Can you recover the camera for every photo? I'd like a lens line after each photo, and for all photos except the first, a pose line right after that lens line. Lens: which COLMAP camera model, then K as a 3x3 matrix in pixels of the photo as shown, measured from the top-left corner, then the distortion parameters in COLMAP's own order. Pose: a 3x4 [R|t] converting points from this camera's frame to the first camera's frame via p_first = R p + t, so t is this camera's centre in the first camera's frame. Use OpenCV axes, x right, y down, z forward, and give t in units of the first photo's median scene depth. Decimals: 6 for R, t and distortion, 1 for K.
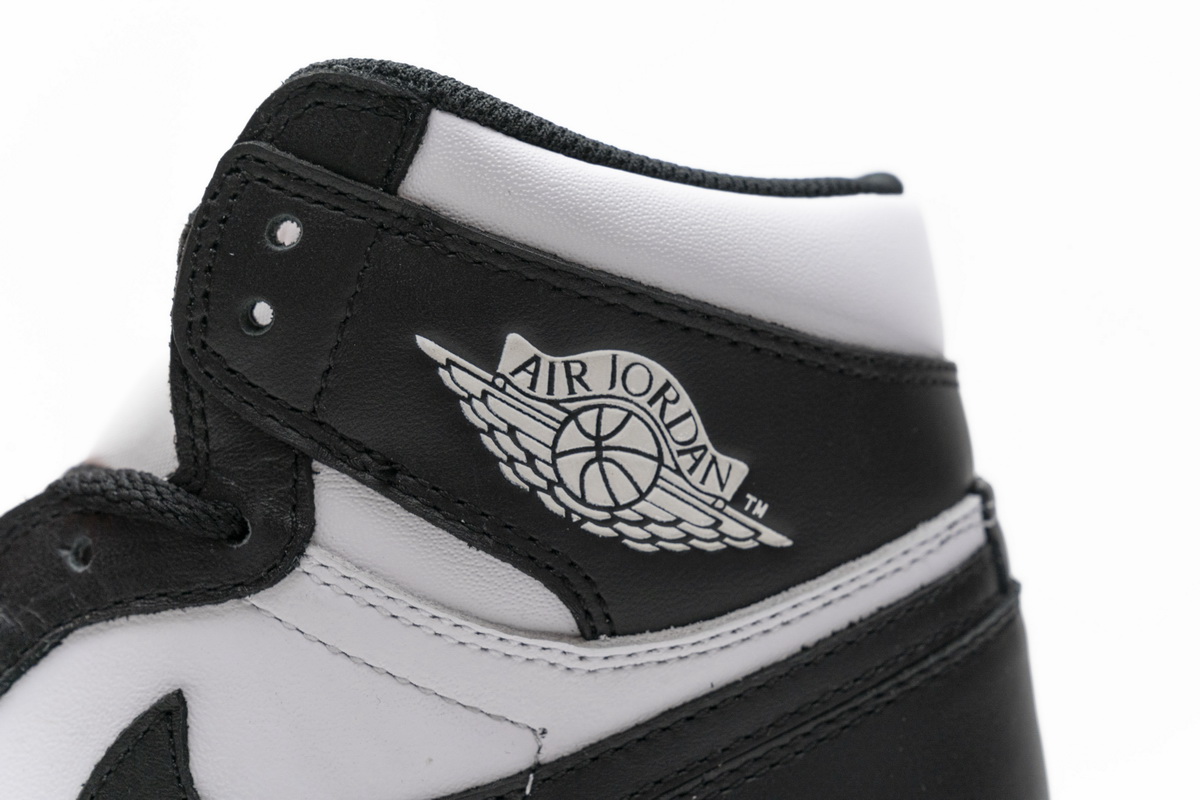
lens RADIAL K [[2362.6, 0, 600.0], [0, 2362.6, 400.0], [0, 0, 1]] dist [0.033257, 0.223434]
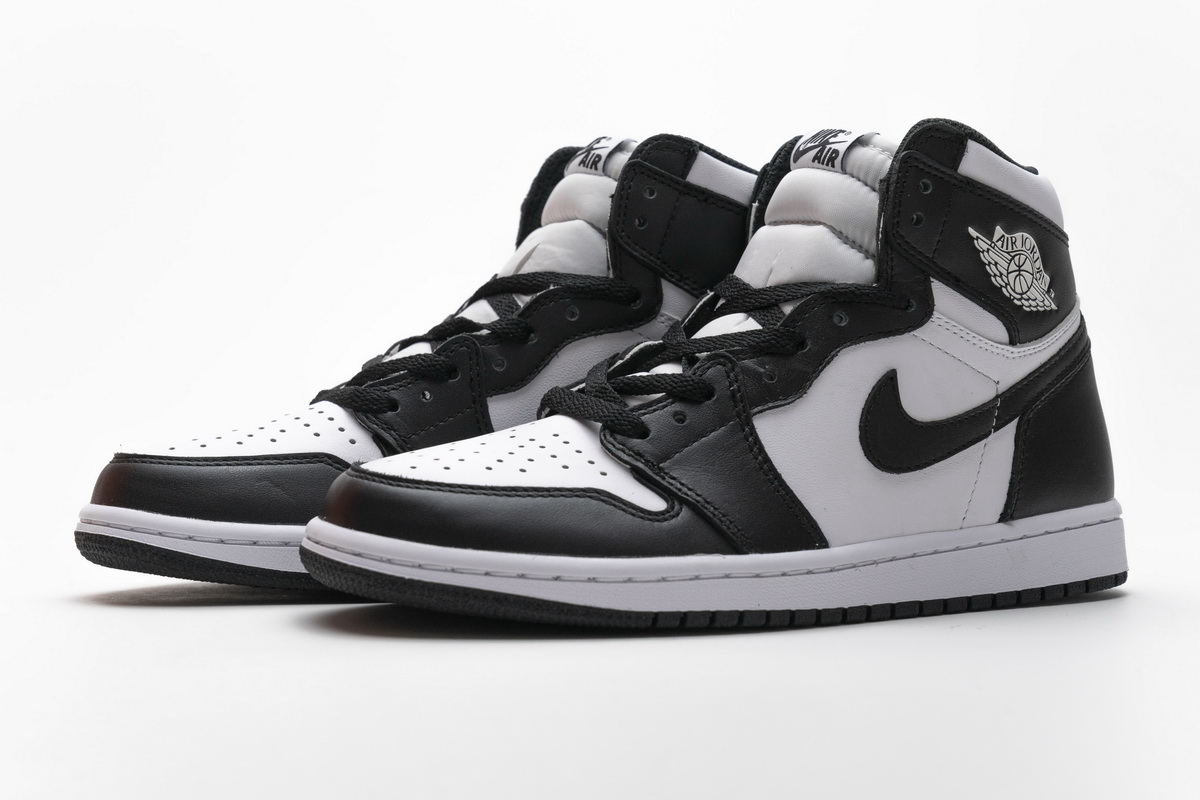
lens RADIAL K [[2362.6, 0, 600.0], [0, 2362.6, 400.0], [0, 0, 1]] dist [0.033257, 0.223434]
pose [[0.861333, -0.041544, 0.506339, -1.717731], [0.037146, 0.999133, 0.018787, 0.096608], [-0.506681, 0.002627, 0.862130, -1.004987]]
